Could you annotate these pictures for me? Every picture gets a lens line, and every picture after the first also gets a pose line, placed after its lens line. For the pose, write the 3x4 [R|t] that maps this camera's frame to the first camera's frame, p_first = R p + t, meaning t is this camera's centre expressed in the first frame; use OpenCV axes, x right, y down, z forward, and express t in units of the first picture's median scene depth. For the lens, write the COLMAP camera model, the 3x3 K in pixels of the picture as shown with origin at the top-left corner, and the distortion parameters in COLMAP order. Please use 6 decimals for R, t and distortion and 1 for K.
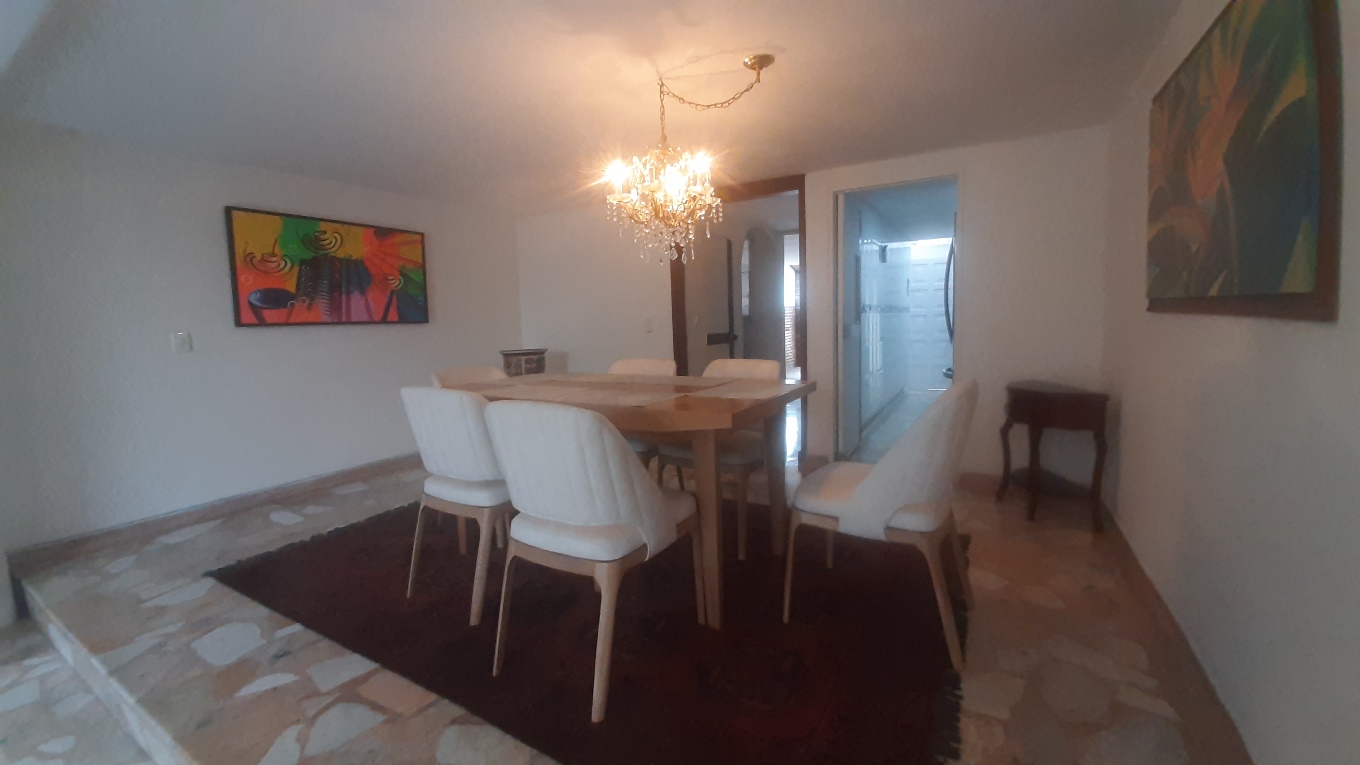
lens RADIAL K [[535.4, 0, 685.0], [0, 535.4, 365.7], [0, 0, 1]] dist [0.016843, -0.015334]
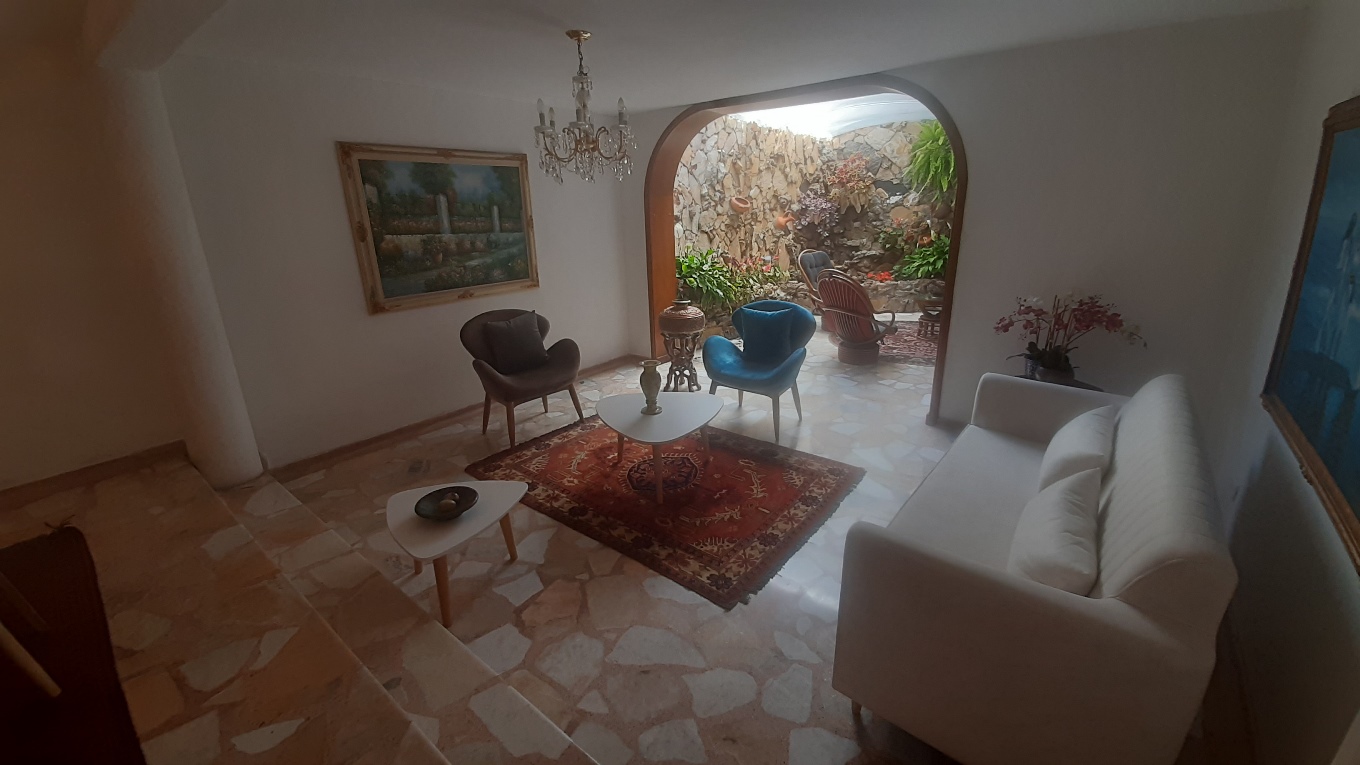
lens RADIAL K [[535.4, 0, 685.0], [0, 535.4, 365.7], [0, 0, 1]] dist [0.016843, -0.015334]
pose [[-0.988411, 0.006291, 0.151670, -1.363764], [0.061608, 0.929780, 0.362924, -0.172337], [-0.138737, 0.368063, -0.919392, 1.290340]]
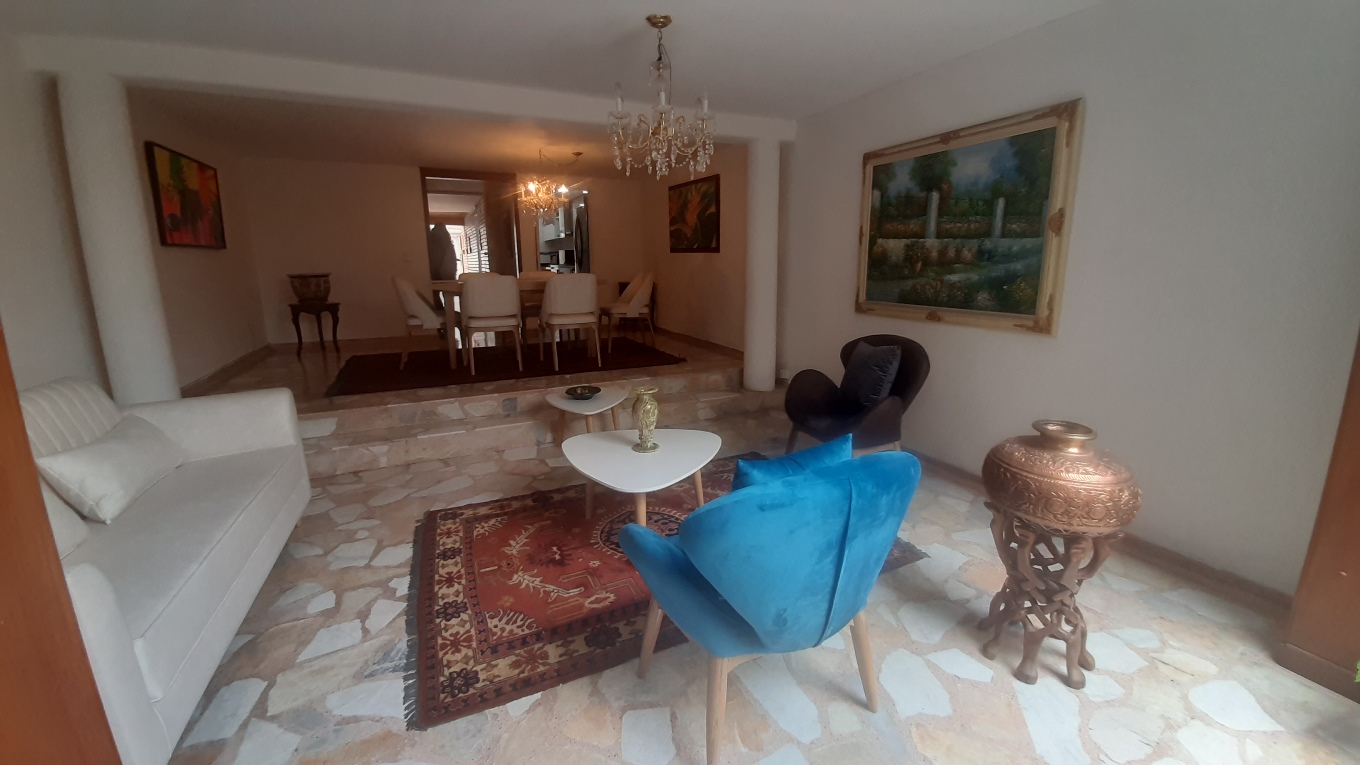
lens RADIAL K [[535.4, 0, 685.0], [0, 535.4, 365.7], [0, 0, 1]] dist [0.016843, -0.015334]
pose [[0.579710, -0.138923, 0.802893, -2.030337], [0.062494, 0.990037, 0.126181, 0.197309], [-0.812423, -0.022972, 0.582616, -1.121914]]
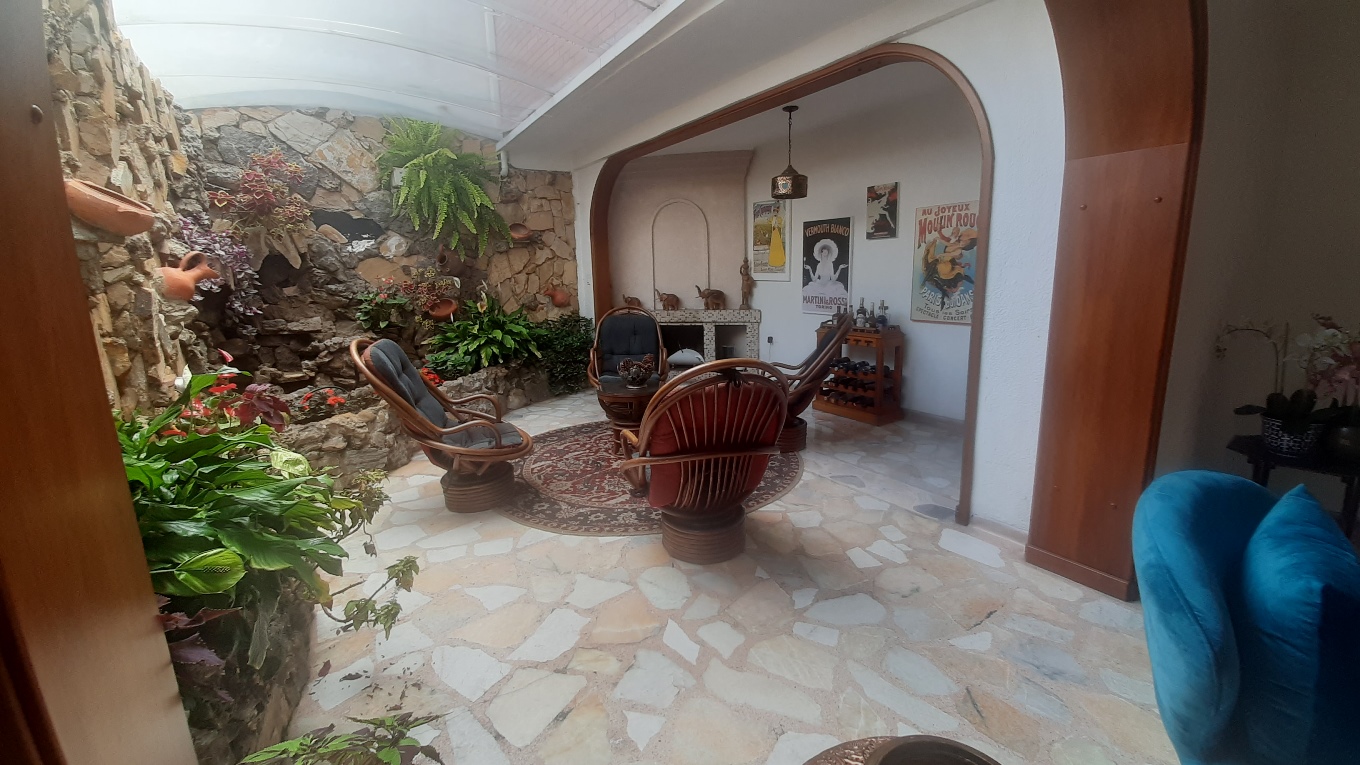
lens RADIAL K [[535.4, 0, 685.0], [0, 535.4, 365.7], [0, 0, 1]] dist [0.016843, -0.015334]
pose [[-0.436084, 0.199856, -0.877433, -0.712241], [-0.035661, 0.970424, 0.238760, 0.174123], [0.899199, 0.135410, -0.416059, -1.161847]]
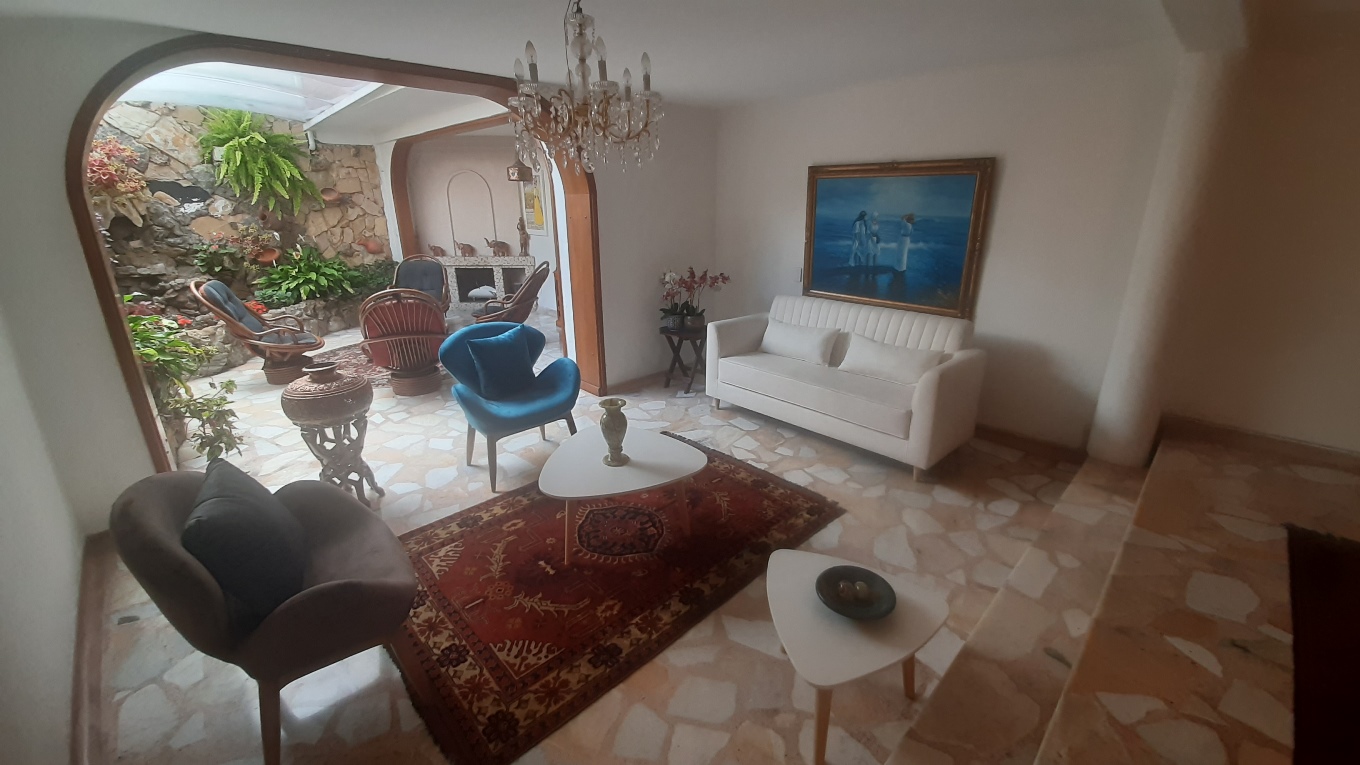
lens RADIAL K [[535.5, 0, 692.1], [0, 535.5, 367.5], [0, 0, 1]] dist [0.014968, -0.014409]
pose [[-0.264683, 0.314115, -0.911742, 0.149367], [-0.065909, 0.937359, 0.342074, -0.135954], [0.962080, 0.150633, -0.227400, 0.243058]]
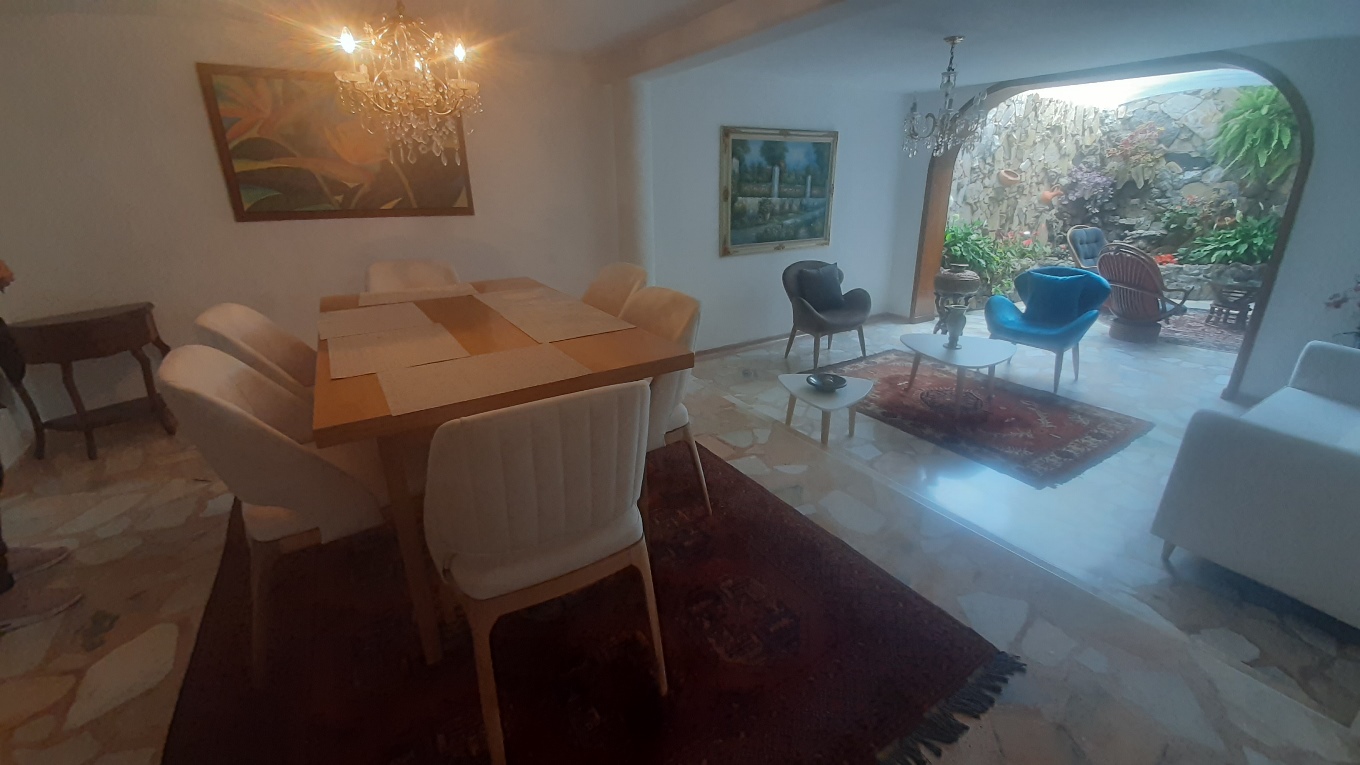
lens RADIAL K [[538.7, 0, 690.3], [0, 538.7, 367.0], [0, 0, 1]] dist [0.016292, -0.012179]
pose [[-0.889817, -0.116367, 0.441230, -1.024292], [0.070944, 0.919901, 0.385680, -0.237174], [-0.450769, 0.374487, -0.810288, 1.985073]]
